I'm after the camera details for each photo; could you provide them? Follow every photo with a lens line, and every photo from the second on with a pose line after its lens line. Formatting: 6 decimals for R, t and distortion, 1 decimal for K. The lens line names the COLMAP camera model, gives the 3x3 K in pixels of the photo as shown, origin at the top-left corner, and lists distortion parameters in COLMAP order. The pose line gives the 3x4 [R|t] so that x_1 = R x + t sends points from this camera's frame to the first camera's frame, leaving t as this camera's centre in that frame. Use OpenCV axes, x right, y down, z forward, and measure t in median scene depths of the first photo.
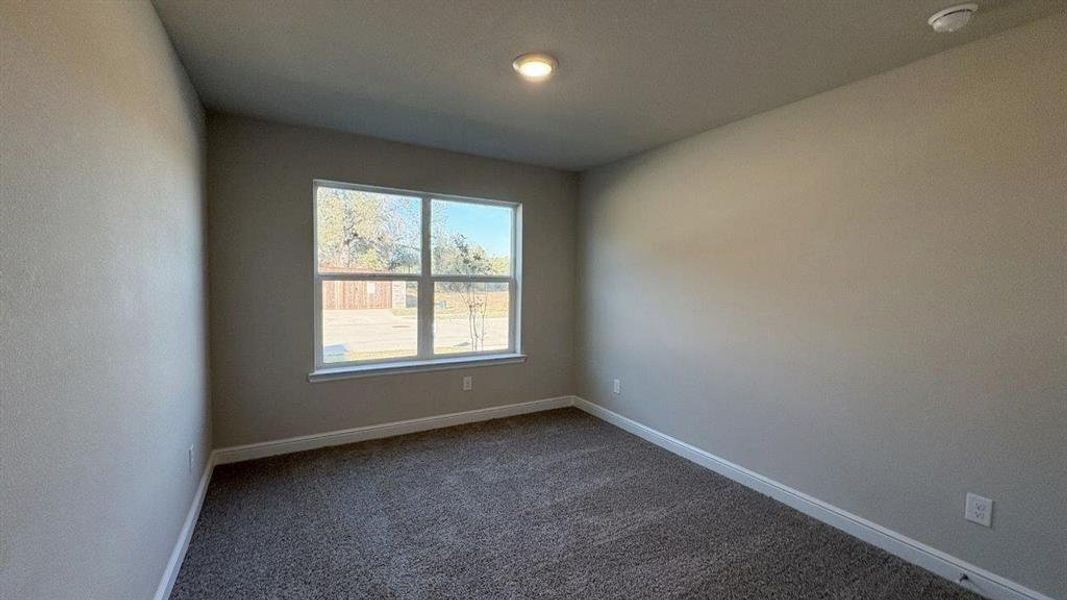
lens RADIAL K [[425.8, 0, 533.5], [0, 425.8, 300.0], [0, 0, 1]] dist [0.000688, -0.000051]
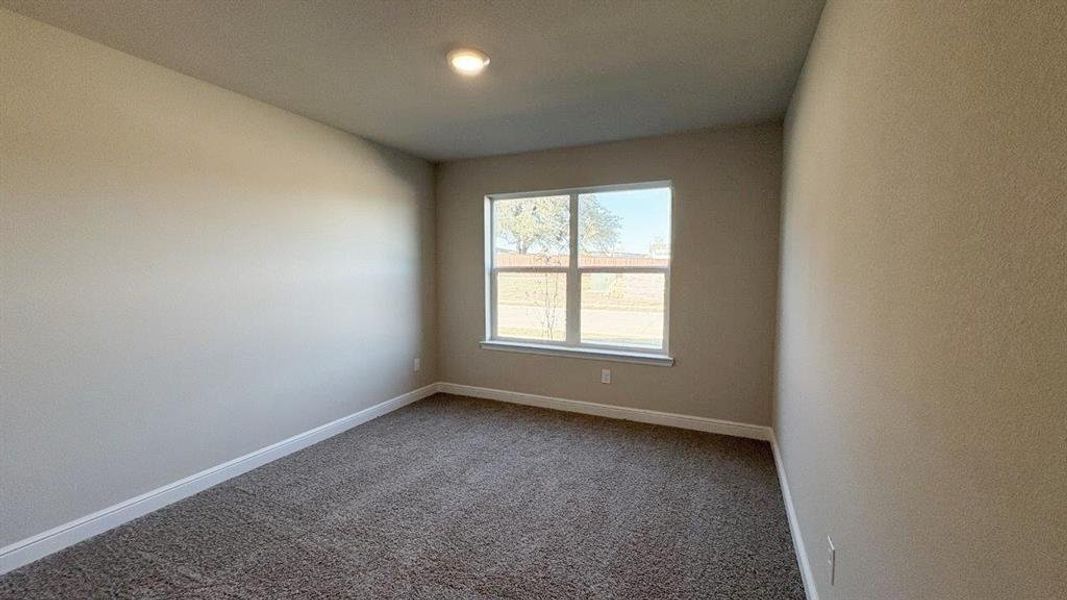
lens RADIAL K [[425.8, 0, 533.5], [0, 425.8, 300.0], [0, 0, 1]] dist [0.000688, -0.000051]
pose [[0.578013, 0.049262, -0.814539, 0.561106], [-0.028821, 0.998786, 0.039953, -0.015564], [0.815518, 0.000382, 0.578731, 0.304037]]
